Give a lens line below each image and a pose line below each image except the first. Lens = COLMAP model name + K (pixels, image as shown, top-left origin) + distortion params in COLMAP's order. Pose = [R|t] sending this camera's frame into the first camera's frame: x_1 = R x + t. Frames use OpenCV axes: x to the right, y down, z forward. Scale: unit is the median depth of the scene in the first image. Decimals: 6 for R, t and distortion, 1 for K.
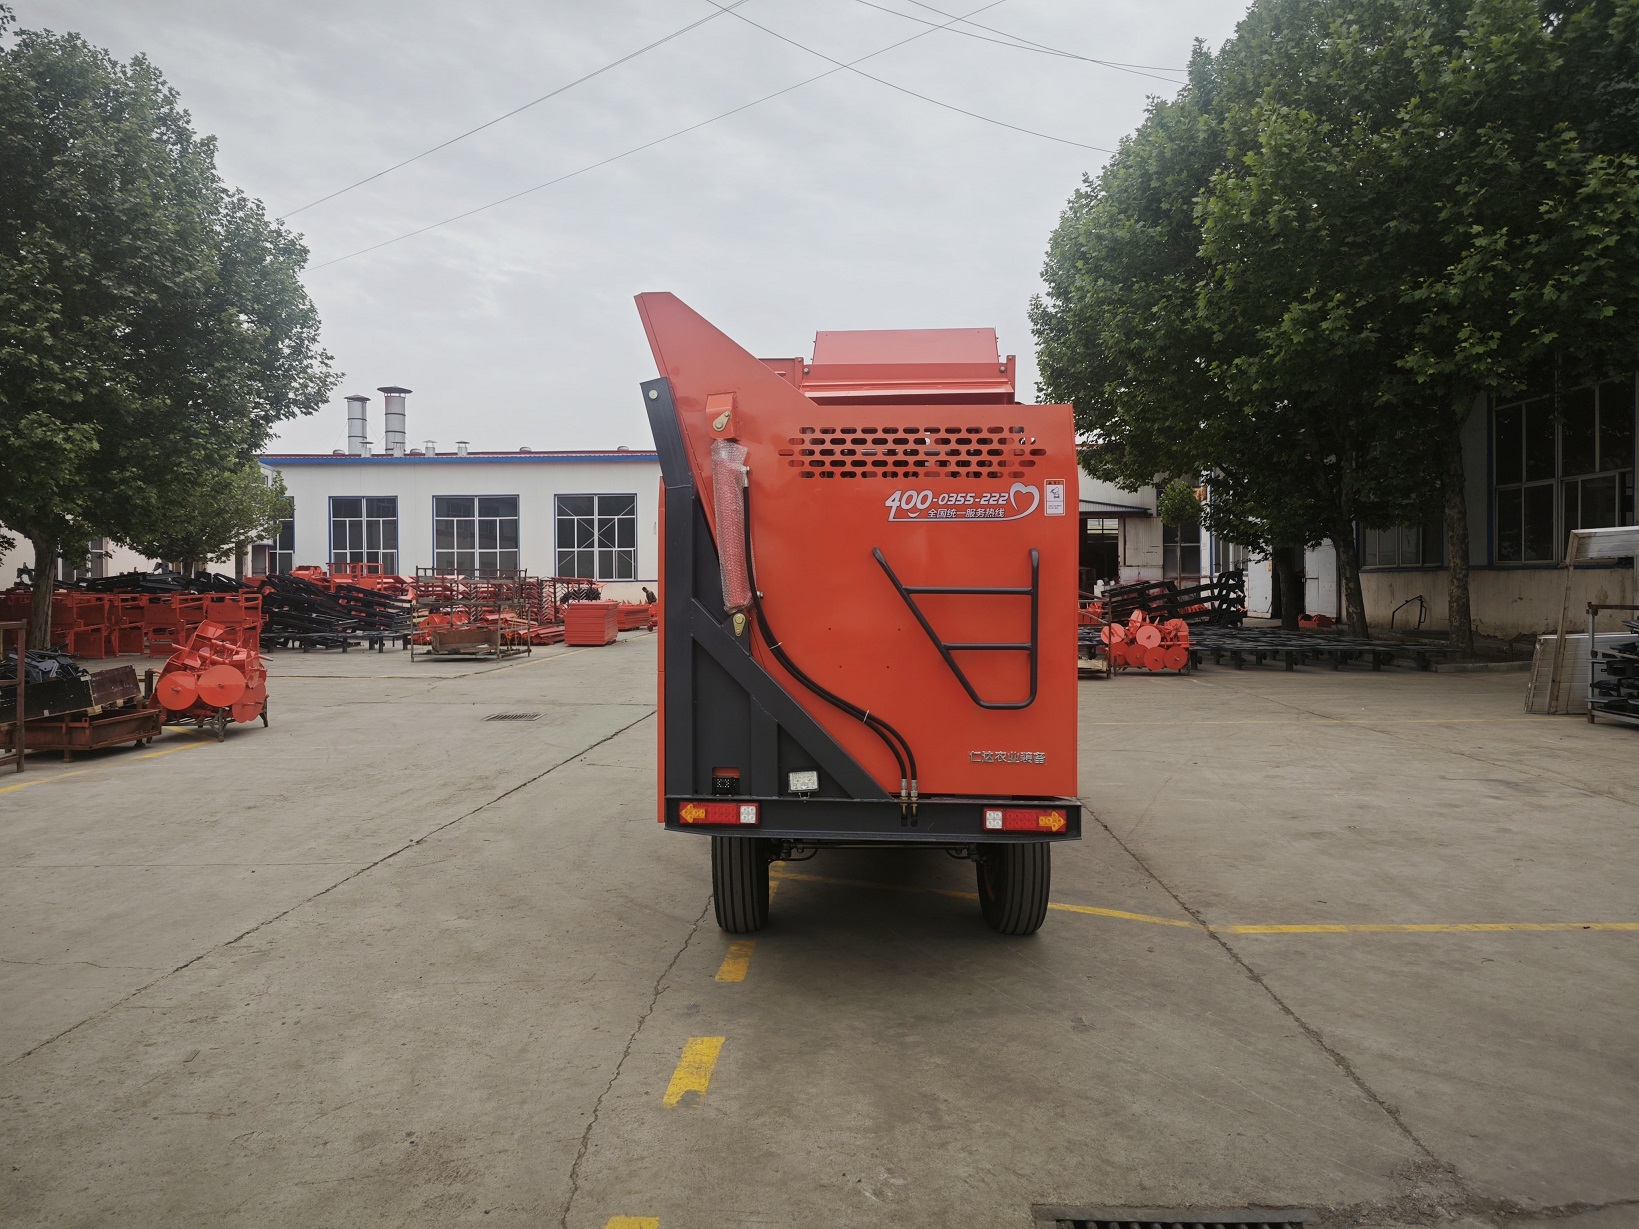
lens RADIAL K [[1094.6, 0, 818.9], [0, 1094.6, 603.2], [0, 0, 1]] dist [0.047493, -0.036970]
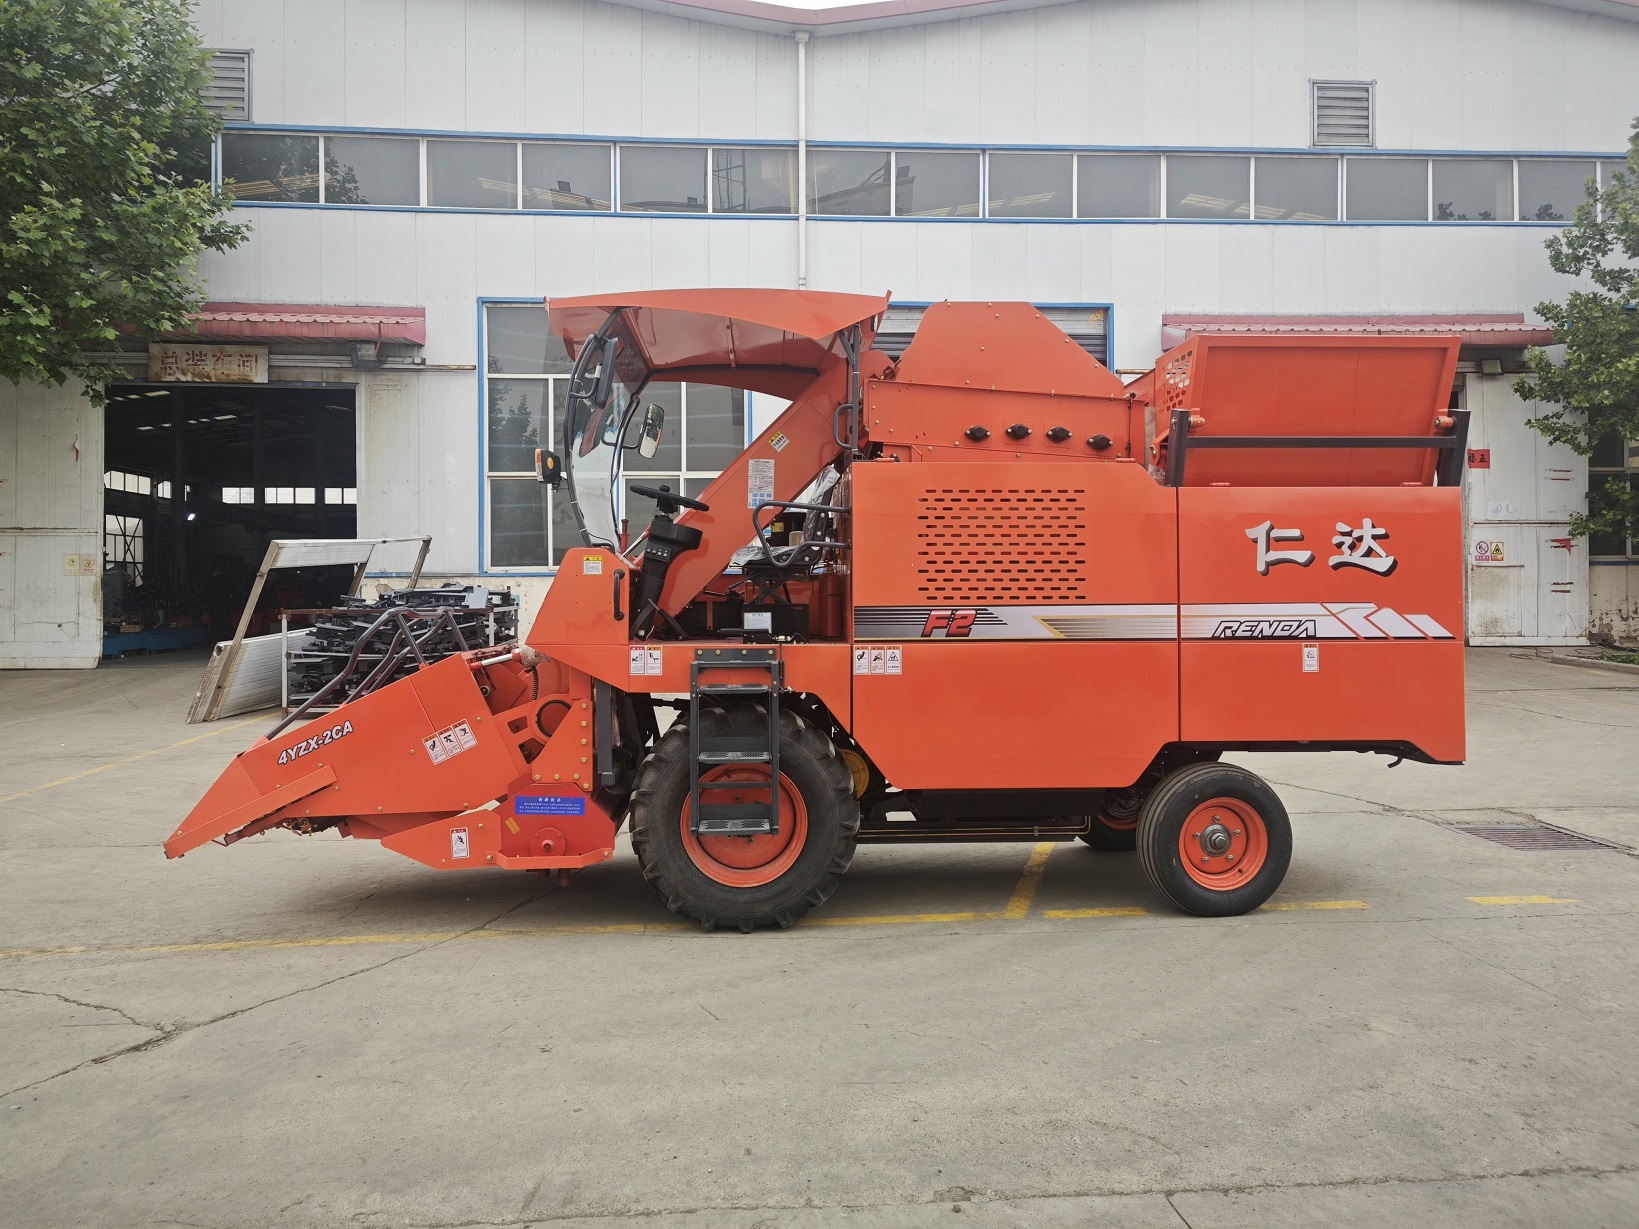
lens RADIAL K [[1094.6, 0, 818.9], [0, 1094.6, 603.2], [0, 0, 1]] dist [0.047493, -0.036970]
pose [[-0.140177, -0.002065, 0.990124, -0.288363], [0.019555, 0.999797, 0.004854, -0.000456], [-0.989933, 0.020042, -0.140108, 0.423082]]
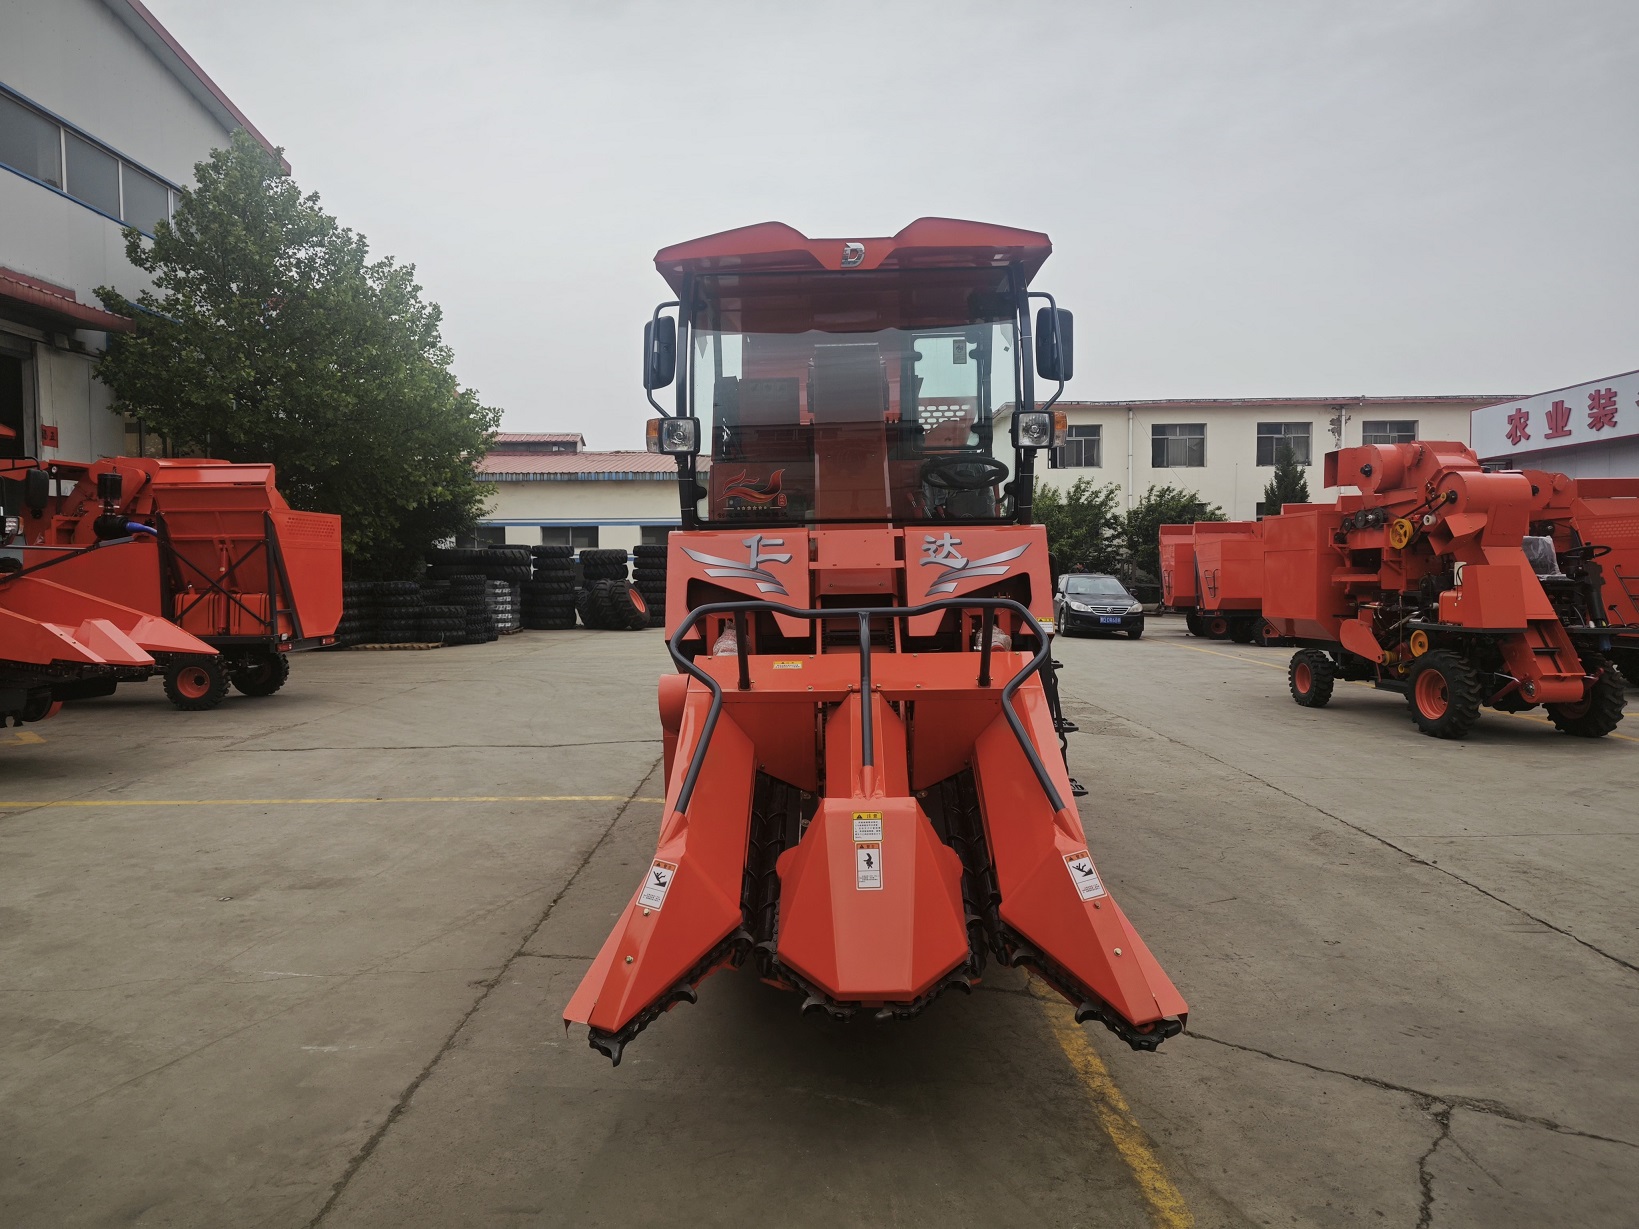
lens RADIAL K [[1094.6, 0, 818.9], [0, 1094.6, 603.2], [0, 0, 1]] dist [0.047493, -0.036970]
pose [[-0.997770, 0.018134, -0.064237, 0.053495], [0.015140, 0.998790, 0.046796, -0.008227], [0.065008, 0.045719, -0.996837, 0.686348]]
